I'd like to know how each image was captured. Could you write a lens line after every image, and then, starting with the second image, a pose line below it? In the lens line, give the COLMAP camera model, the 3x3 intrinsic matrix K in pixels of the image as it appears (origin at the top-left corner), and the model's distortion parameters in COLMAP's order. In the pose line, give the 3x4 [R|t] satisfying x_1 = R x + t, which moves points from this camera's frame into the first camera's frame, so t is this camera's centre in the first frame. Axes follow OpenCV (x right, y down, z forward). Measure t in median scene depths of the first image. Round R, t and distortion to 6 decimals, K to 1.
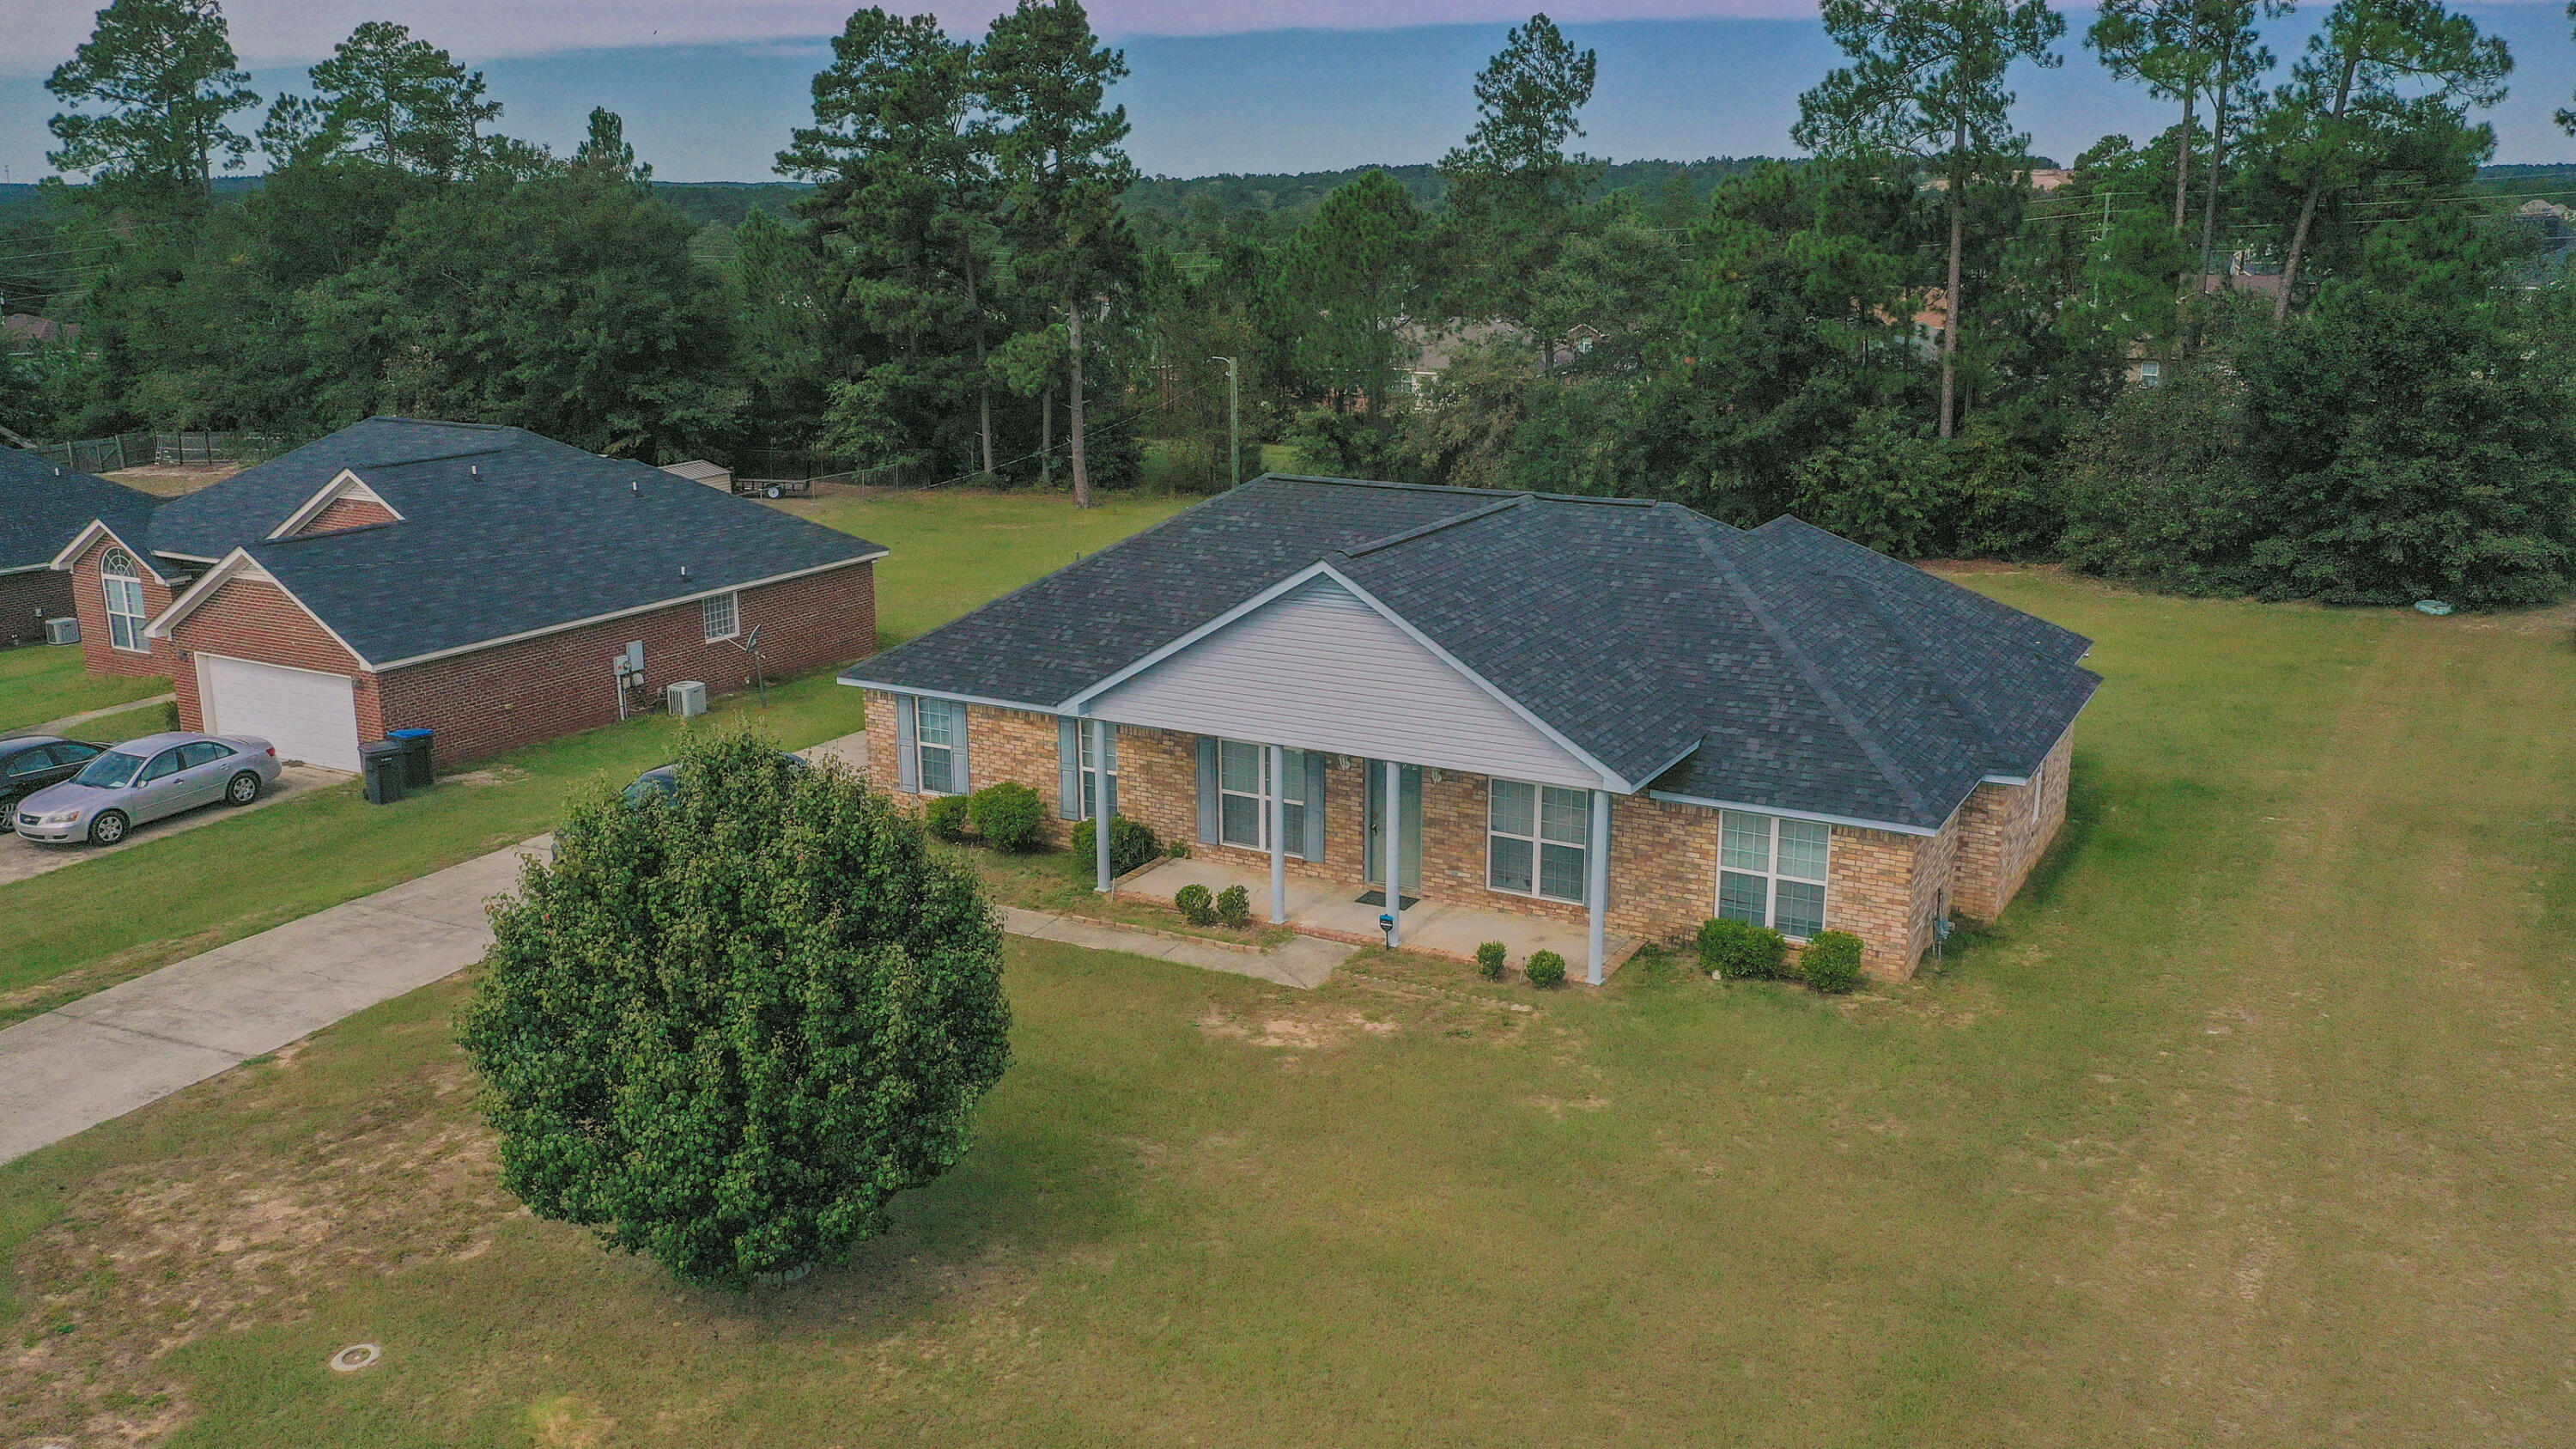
lens RADIAL K [[2044.3, 0, 1283.2], [0, 2044.3, 720.9], [0, 0, 1]] dist [0.004657, 0.008246]
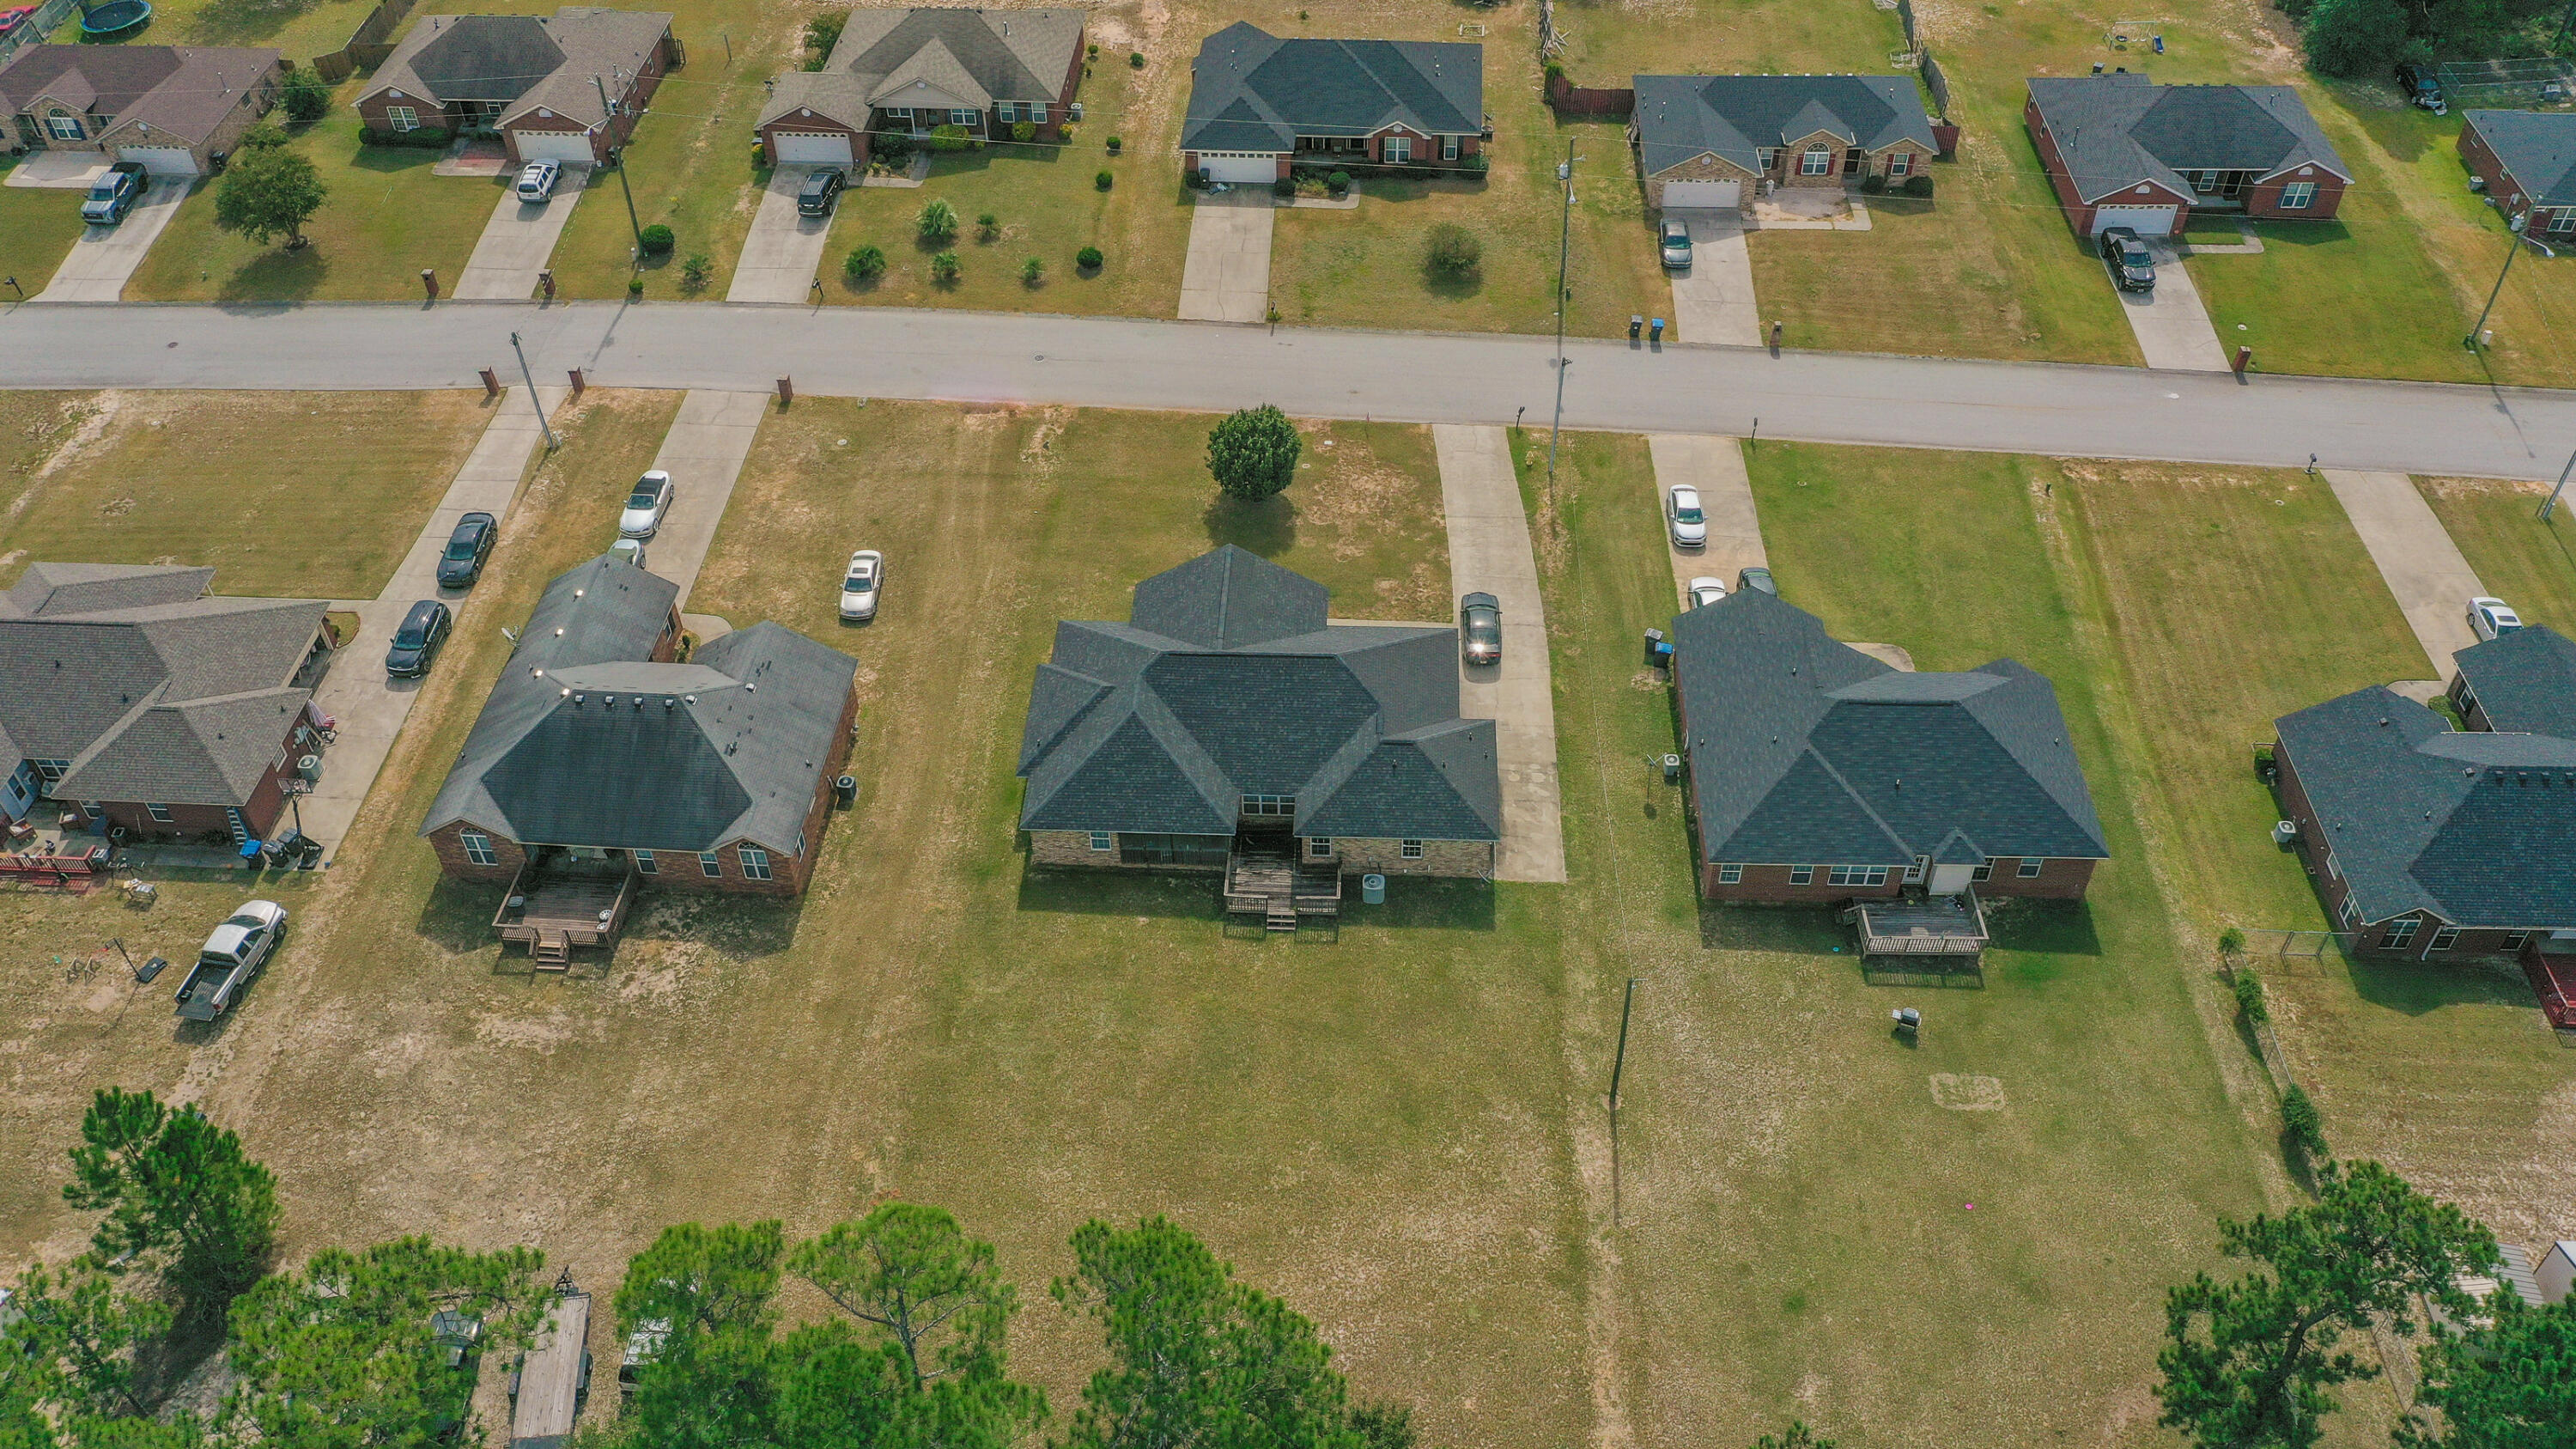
lens RADIAL K [[2004.3, 0, 1279.1], [0, 2004.3, 717.0], [0, 0, 1]] dist [0.005057, 0.005373]
pose [[-0.894862, 0.323864, -0.307138, 0.870588], [-0.090686, 0.541845, 0.835572, -2.225431], [0.437033, 0.775575, -0.455507, 2.278466]]
